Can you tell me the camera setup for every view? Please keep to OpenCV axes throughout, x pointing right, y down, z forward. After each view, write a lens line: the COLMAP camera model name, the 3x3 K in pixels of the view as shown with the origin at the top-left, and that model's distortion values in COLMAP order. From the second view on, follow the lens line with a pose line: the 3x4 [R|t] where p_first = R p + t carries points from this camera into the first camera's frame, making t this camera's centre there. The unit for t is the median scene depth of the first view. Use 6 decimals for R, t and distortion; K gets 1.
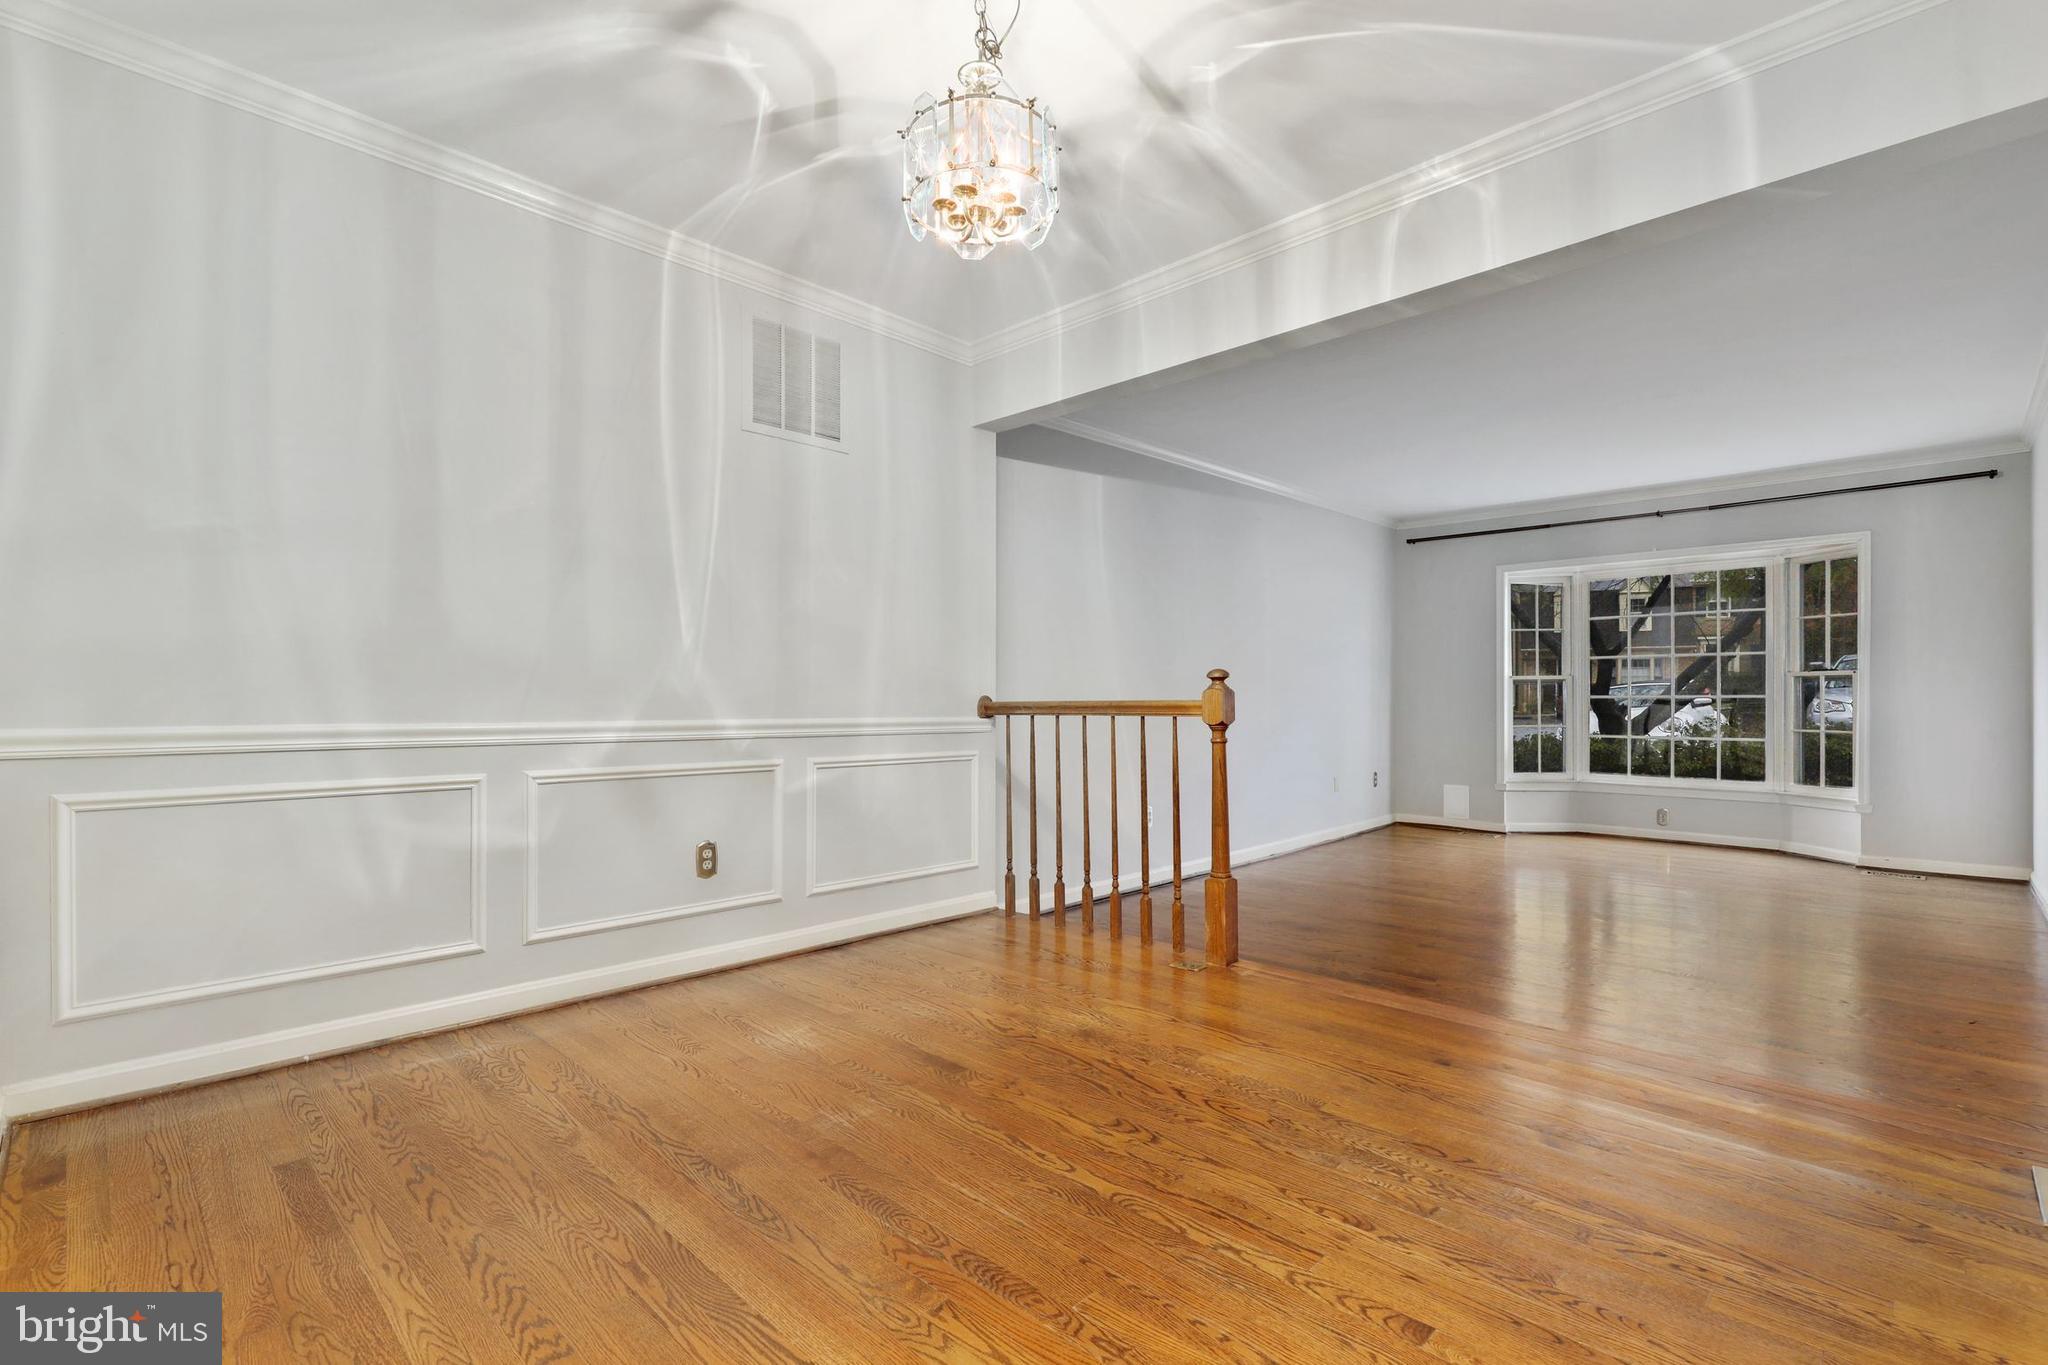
lens RADIAL K [[927.5, 0, 1032.0], [0, 927.5, 703.3], [0, 0, 1]] dist [0.002103, -0.001472]
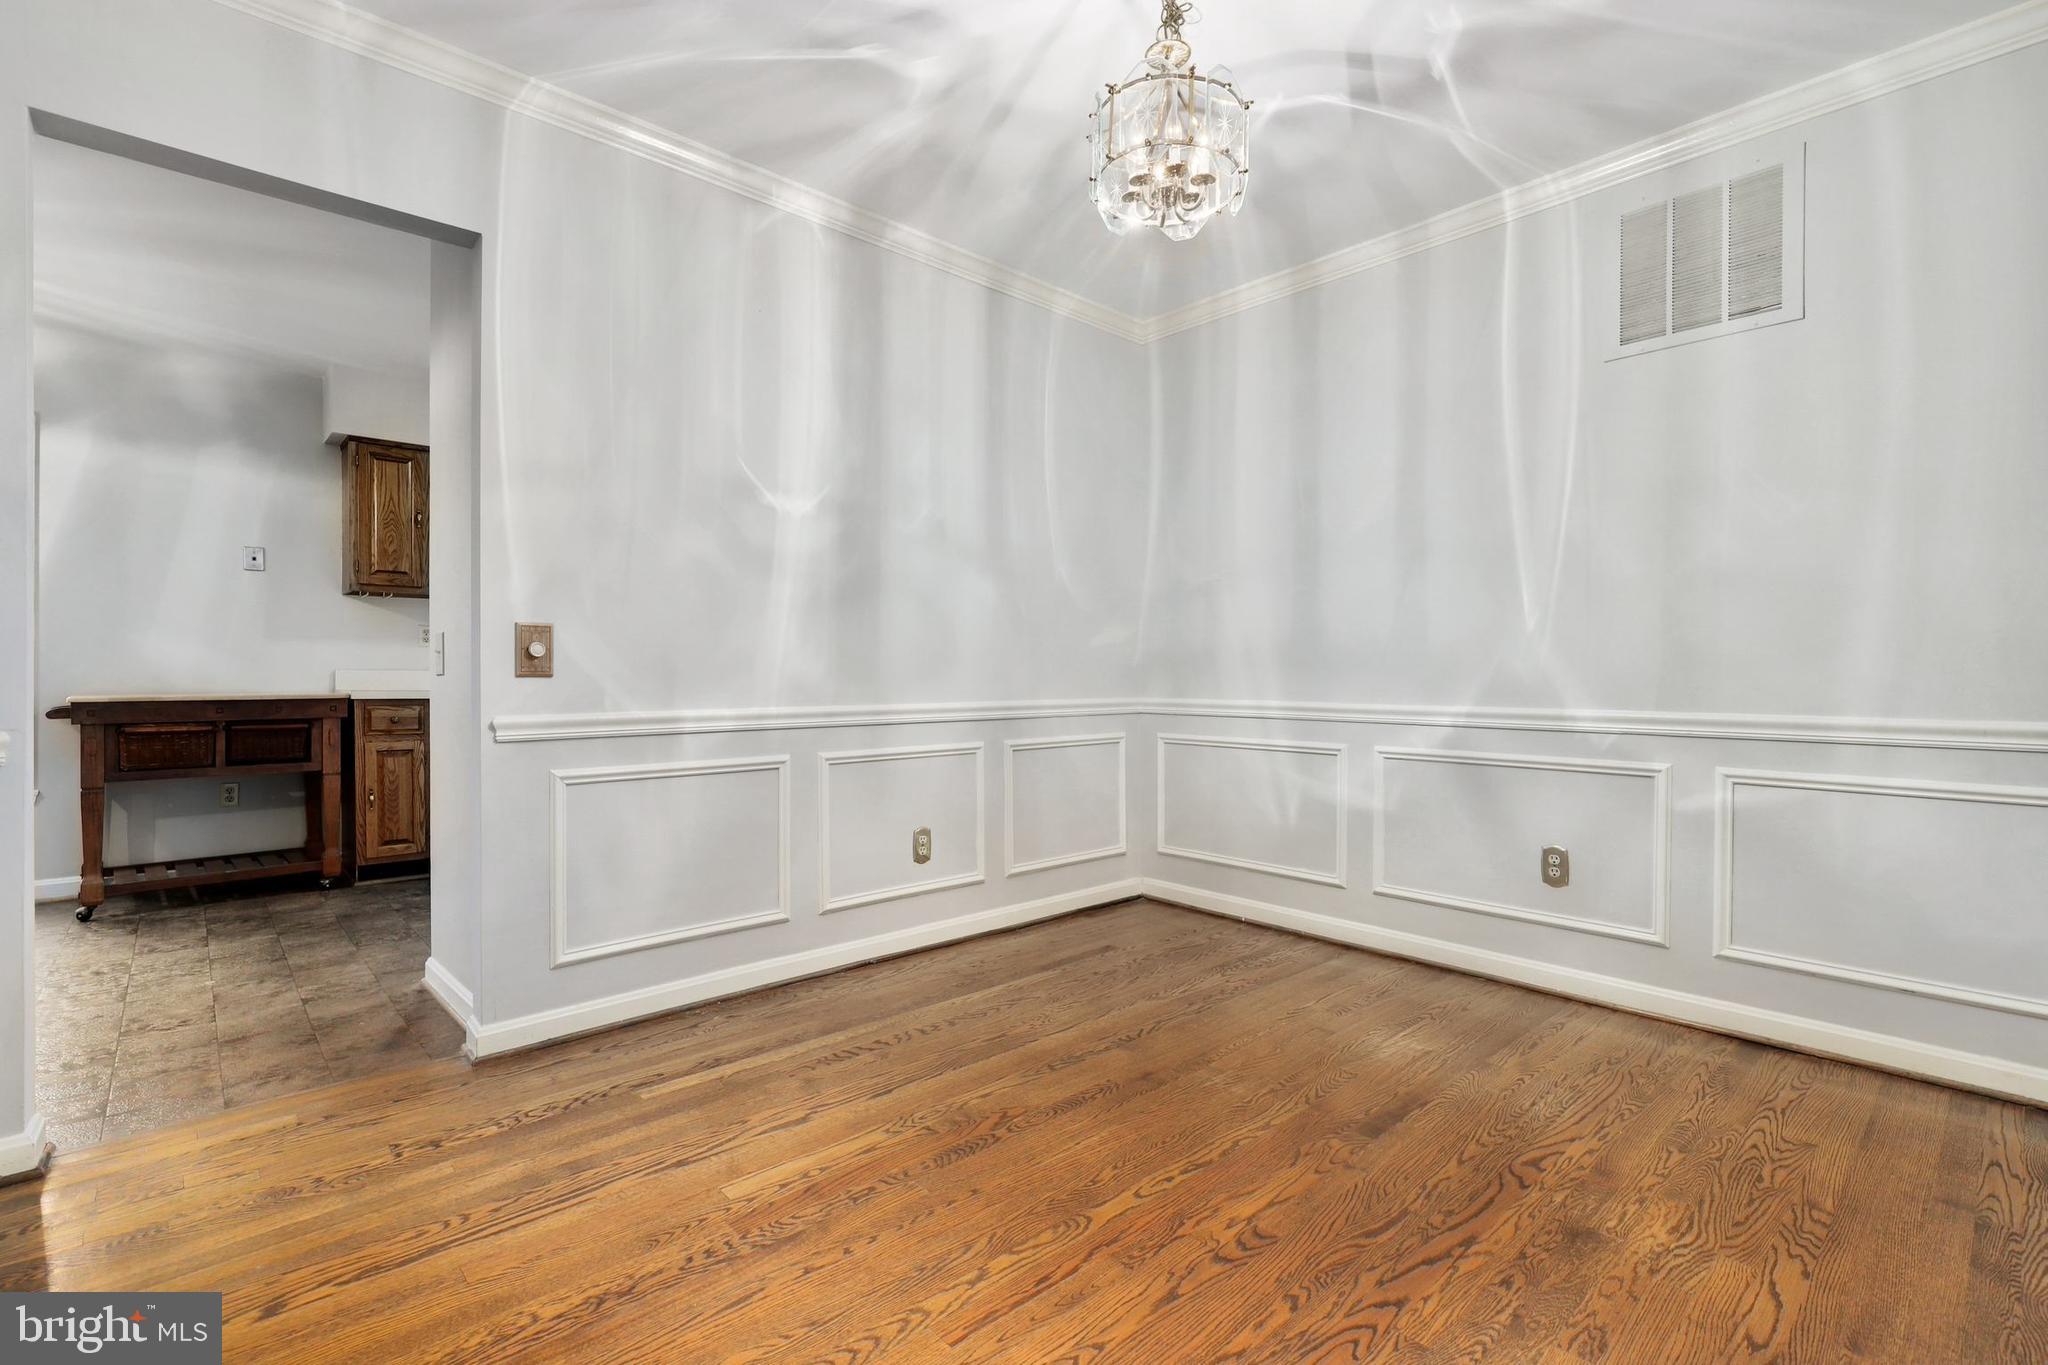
lens RADIAL K [[927.5, 0, 1026.0], [0, 927.5, 685.4], [0, 0, 1]] dist [0.002103, -0.001472]
pose [[-0.055065, 0.006864, -0.998459, 0.562736], [-0.008176, 0.999940, 0.007325, -0.006700], [0.998449, 0.008567, -0.055005, 0.542573]]
